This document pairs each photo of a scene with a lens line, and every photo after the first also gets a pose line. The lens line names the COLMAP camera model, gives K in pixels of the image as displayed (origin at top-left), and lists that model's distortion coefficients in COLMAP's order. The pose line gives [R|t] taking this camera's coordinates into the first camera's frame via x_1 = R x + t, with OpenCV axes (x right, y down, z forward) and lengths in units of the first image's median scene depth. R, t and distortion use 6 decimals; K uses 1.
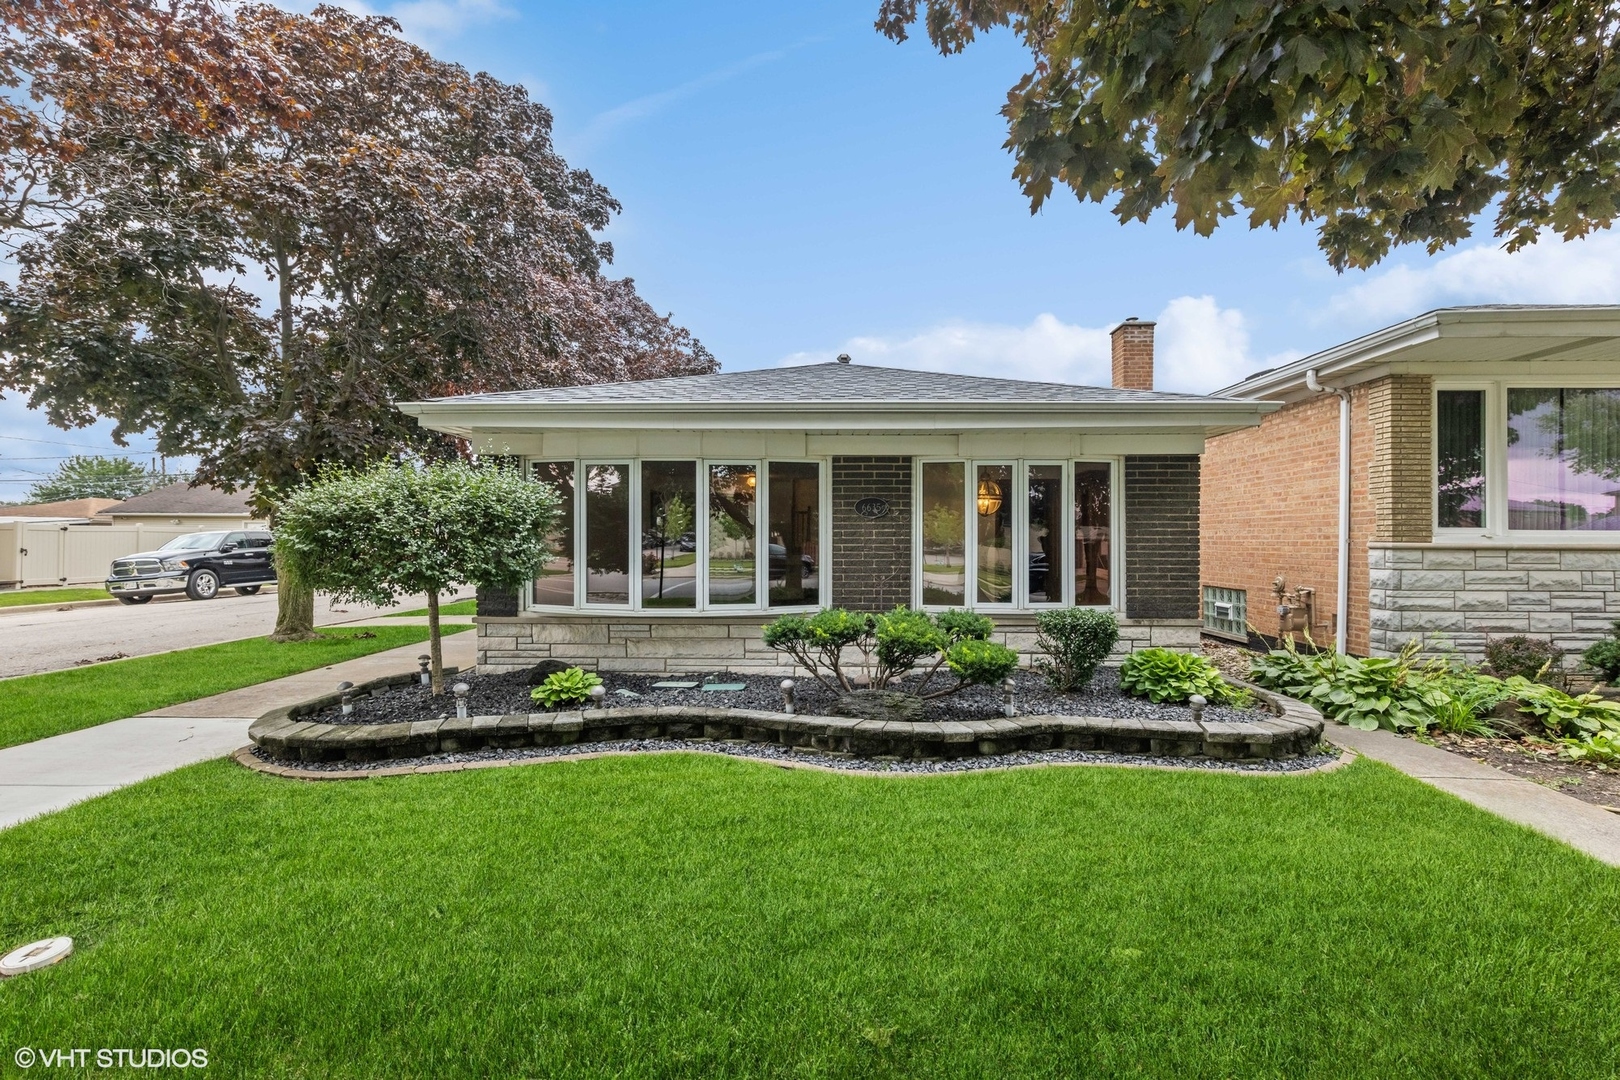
lens RADIAL K [[711.5, 0, 810.5], [0, 711.5, 543.5], [0, 0, 1]] dist [-0.003662, 0.000030]
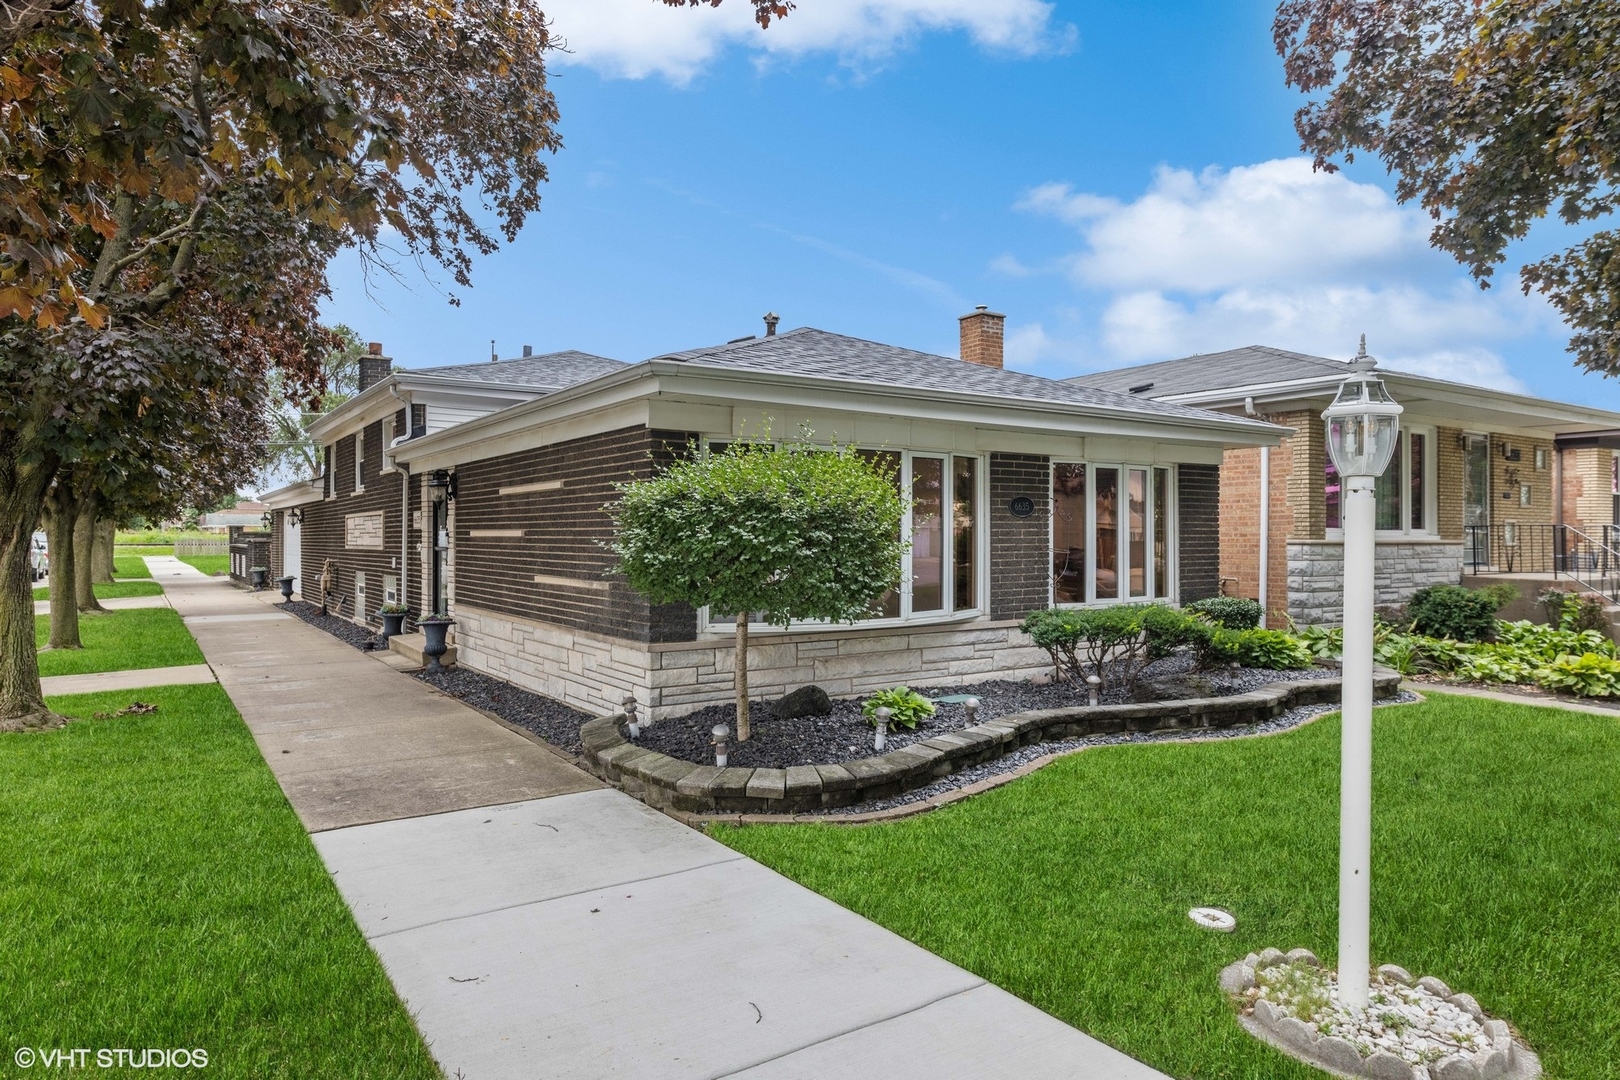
lens RADIAL K [[1018.0, 0, 811.3], [0, 1018.0, 533.8], [0, 0, 1]] dist [-0.004942, -0.000539]
pose [[0.815299, -0.002133, 0.579037, -0.962012], [0.005955, 0.999971, -0.004702, -0.007773], [-0.579010, 0.007282, 0.815288, 0.021538]]
